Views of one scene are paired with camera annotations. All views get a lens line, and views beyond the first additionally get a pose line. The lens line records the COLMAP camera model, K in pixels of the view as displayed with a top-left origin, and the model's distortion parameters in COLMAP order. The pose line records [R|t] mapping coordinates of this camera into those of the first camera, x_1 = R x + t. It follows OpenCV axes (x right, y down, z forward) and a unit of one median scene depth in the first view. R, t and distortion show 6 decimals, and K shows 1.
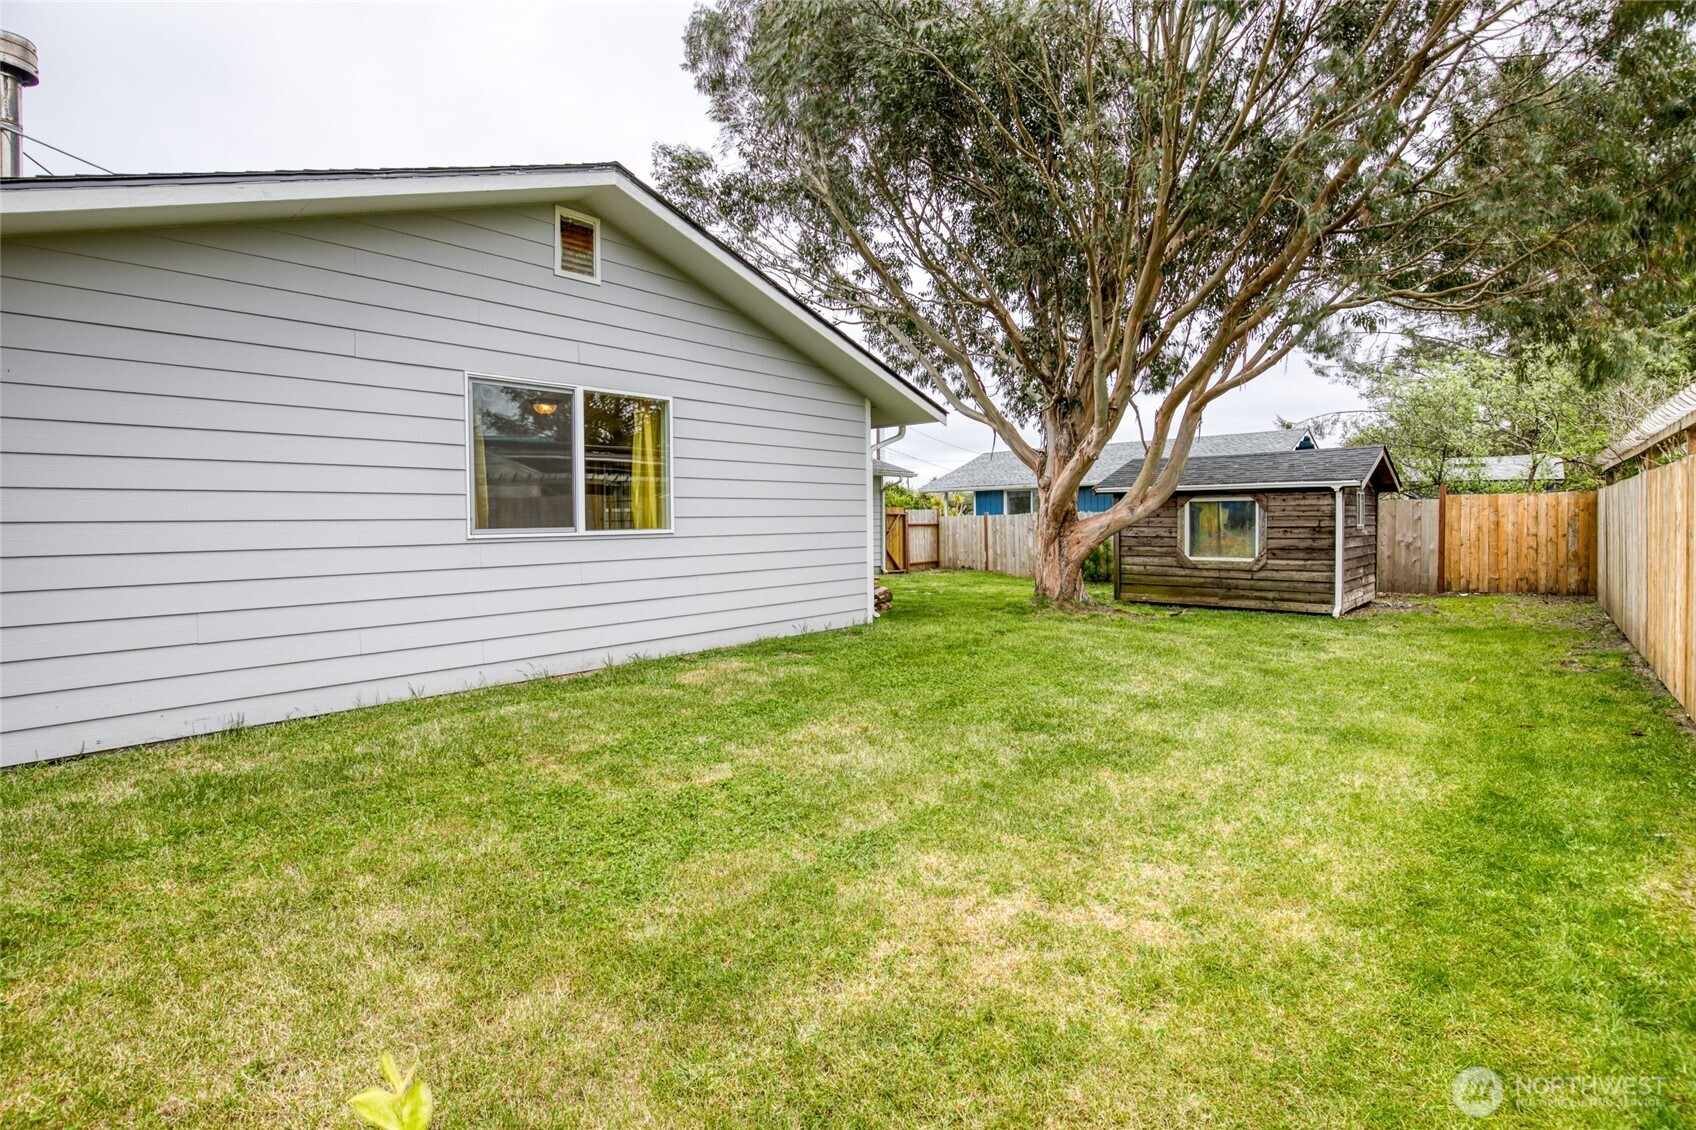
lens RADIAL K [[811.4, 0, 859.5], [0, 811.4, 565.8], [0, 0, 1]] dist [-0.037149, 0.008913]
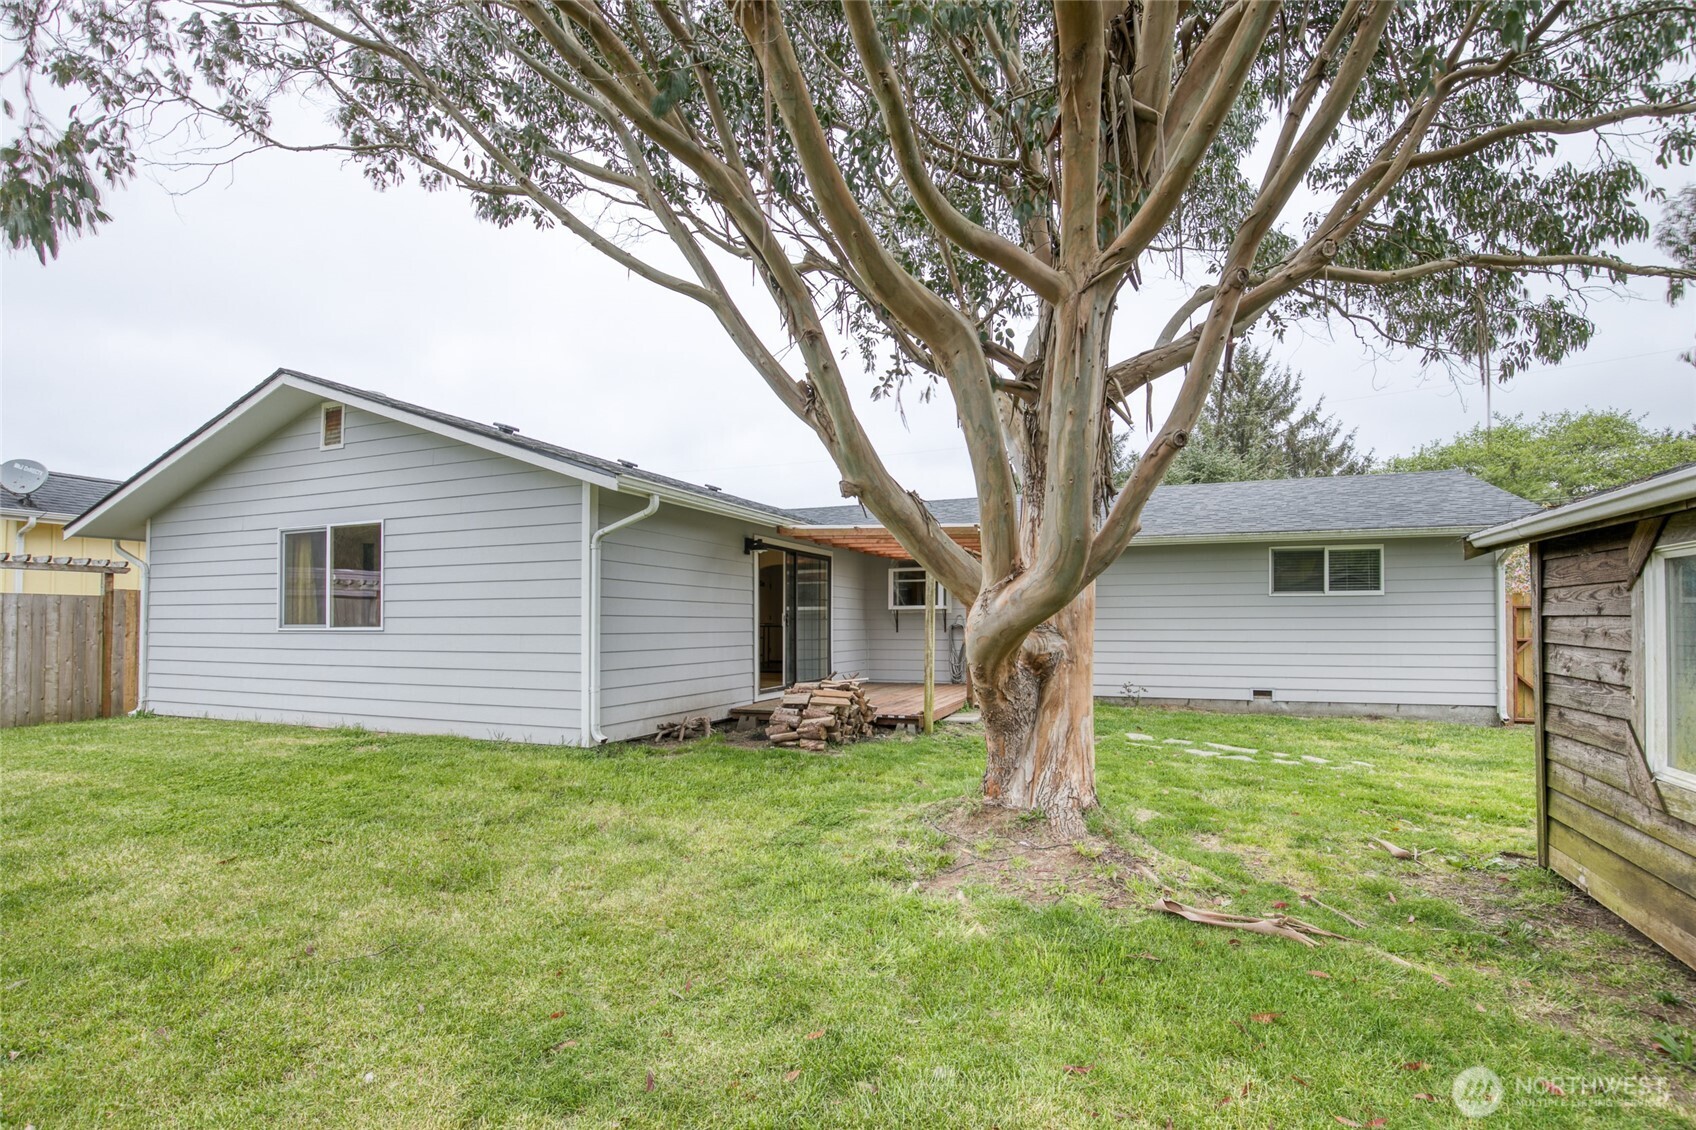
lens RADIAL K [[811.4, 0, 859.5], [0, 811.4, 565.8], [0, 0, 1]] dist [-0.037149, 0.008913]
pose [[0.312344, -0.019888, -0.949761, 1.253995], [-0.031957, 0.998995, -0.031429, -0.135100], [0.949431, 0.040168, 0.311395, 1.434276]]
